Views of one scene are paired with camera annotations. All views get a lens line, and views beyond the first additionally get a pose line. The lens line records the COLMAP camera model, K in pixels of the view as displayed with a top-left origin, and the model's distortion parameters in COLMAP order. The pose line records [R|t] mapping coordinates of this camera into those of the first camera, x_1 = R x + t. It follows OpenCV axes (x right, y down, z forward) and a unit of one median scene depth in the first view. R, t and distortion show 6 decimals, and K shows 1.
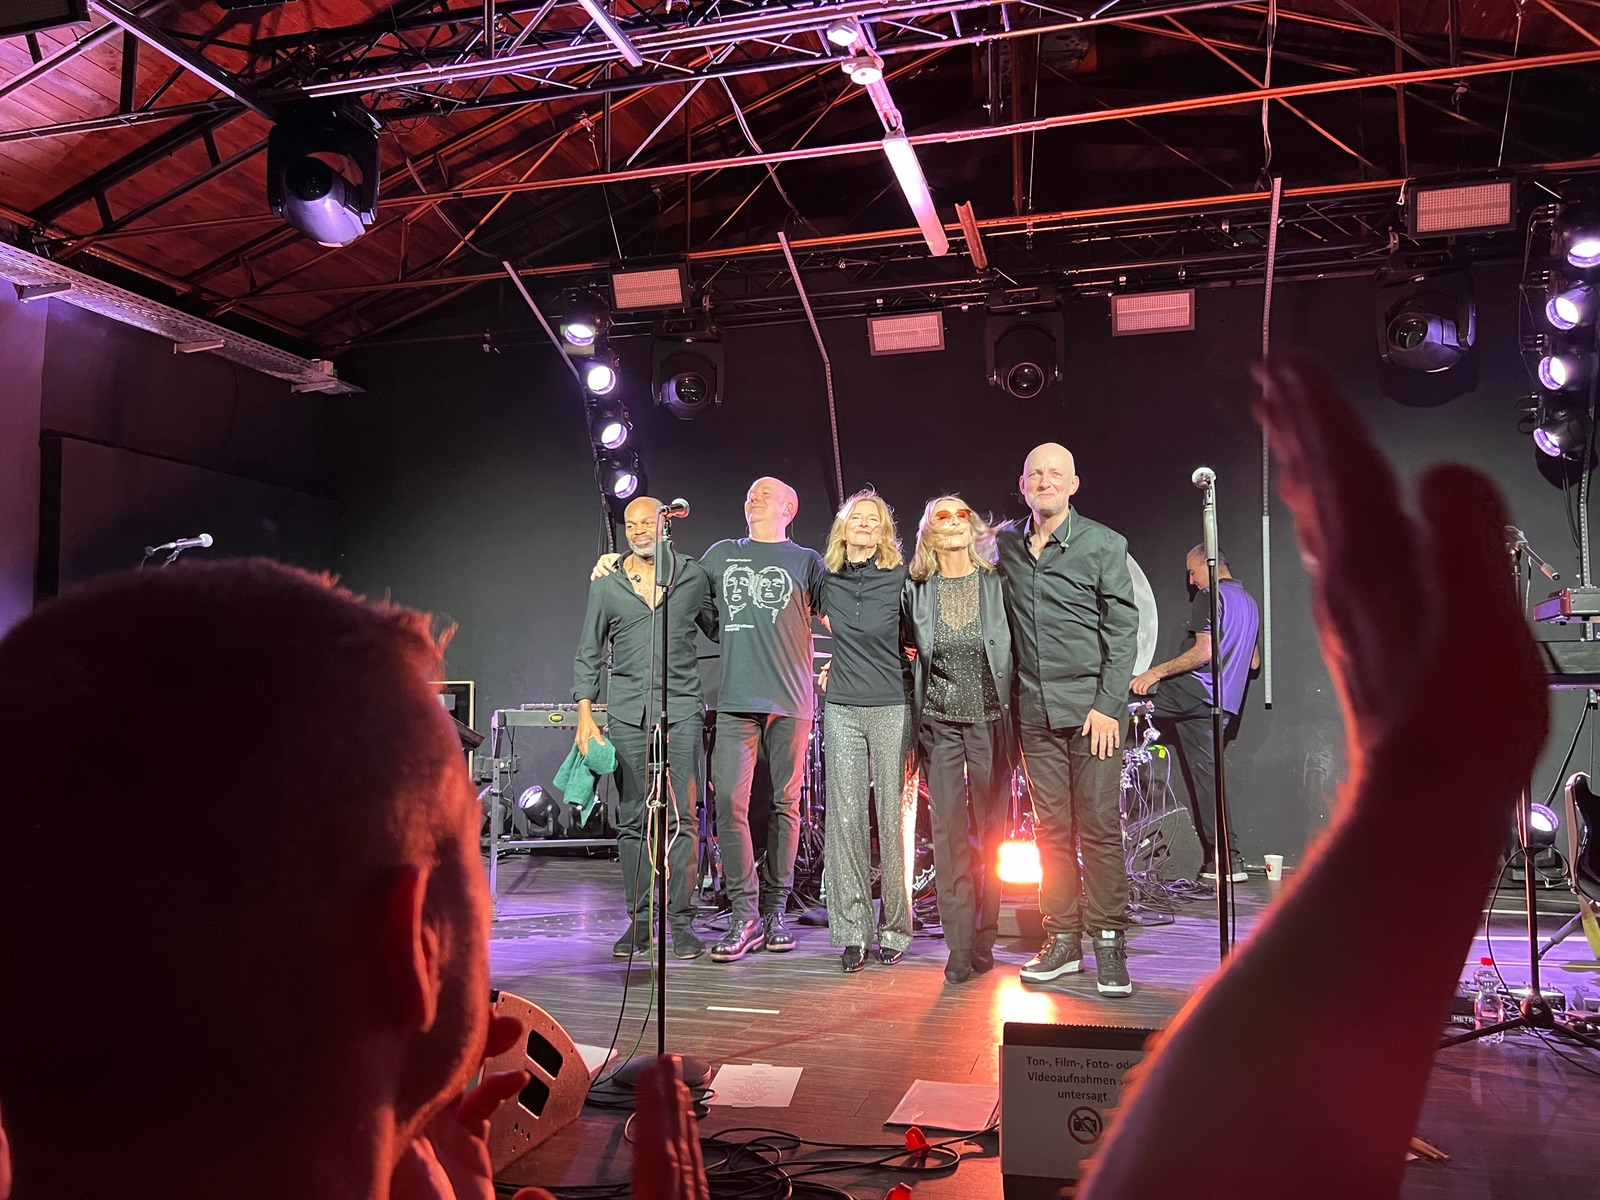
lens RADIAL K [[1227.7, 0, 800.0], [0, 1227.7, 600.0], [0, 0, 1]] dist [0.006746, -0.050354]
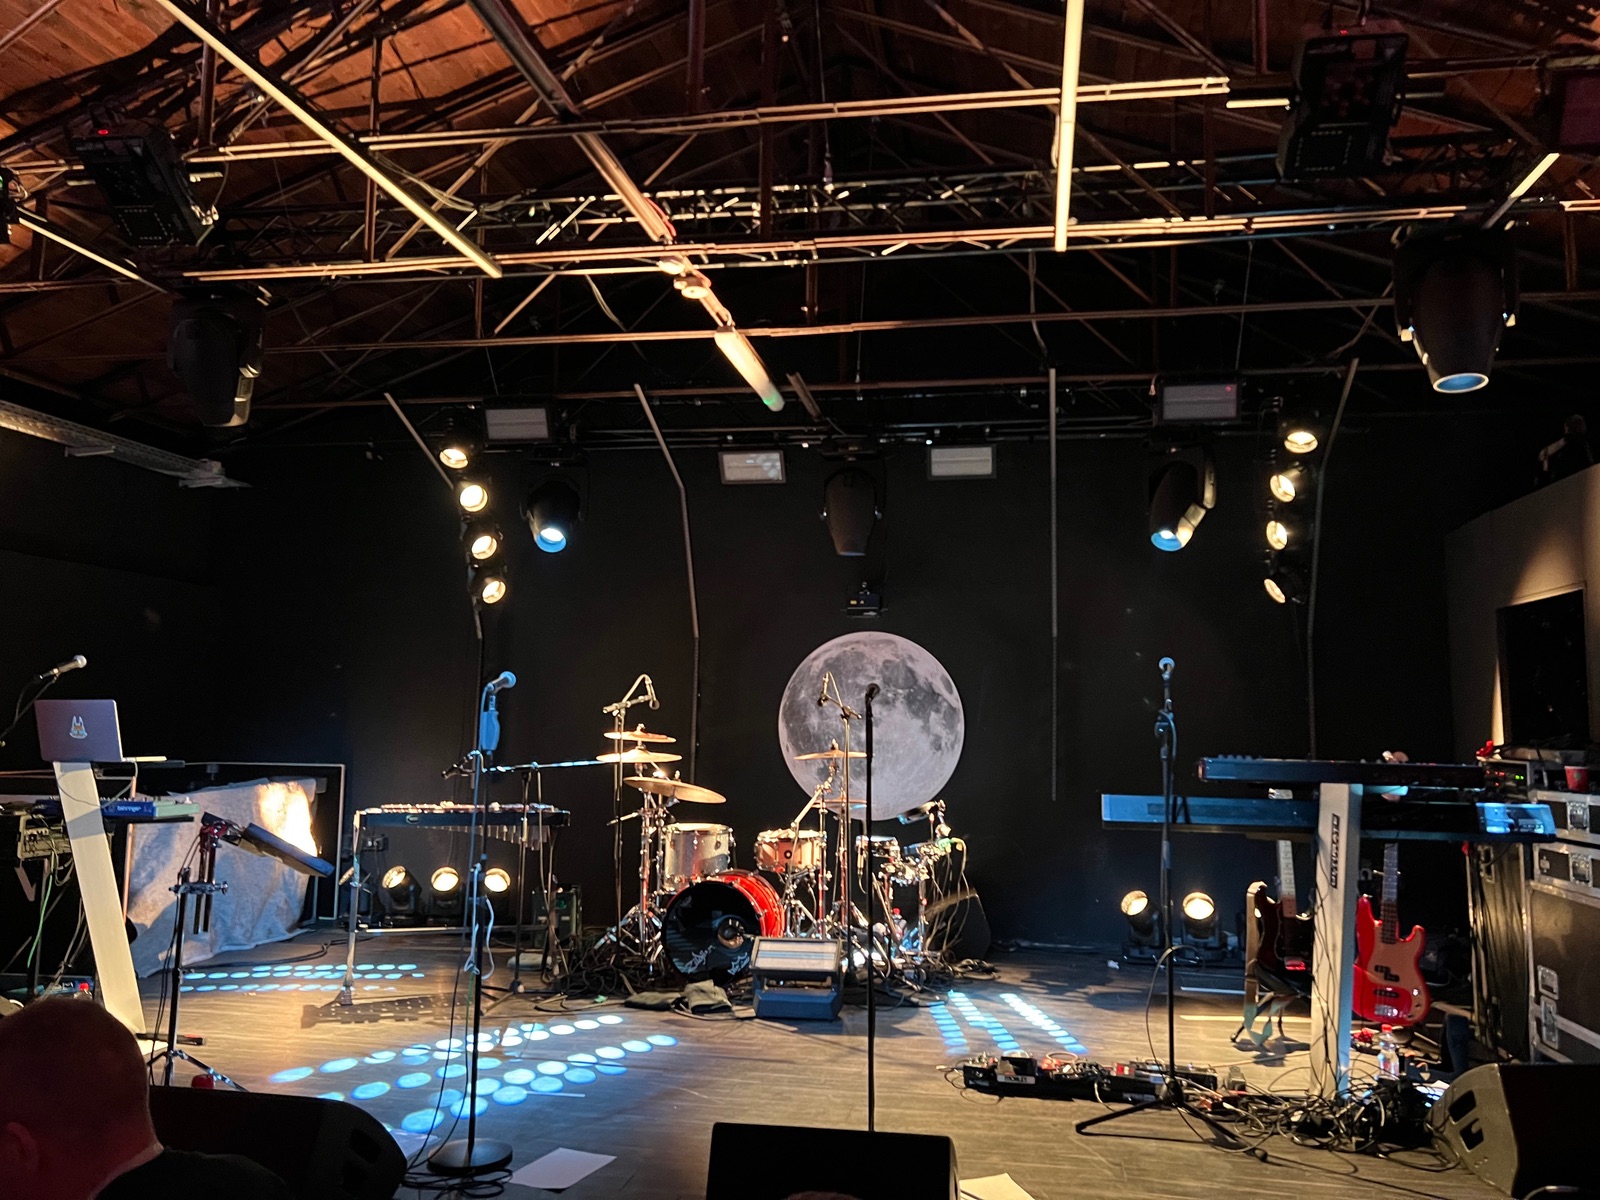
lens RADIAL K [[1198.6, 0, 845.2], [0, 1198.6, 597.2], [0, 0, 1]] dist [-0.004227, -0.038403]
pose [[0.992390, 0.028469, 0.119798, 0.046645], [-0.024334, 0.999061, -0.035843, -0.064575], [-0.120706, 0.032655, 0.992151, -0.114172]]
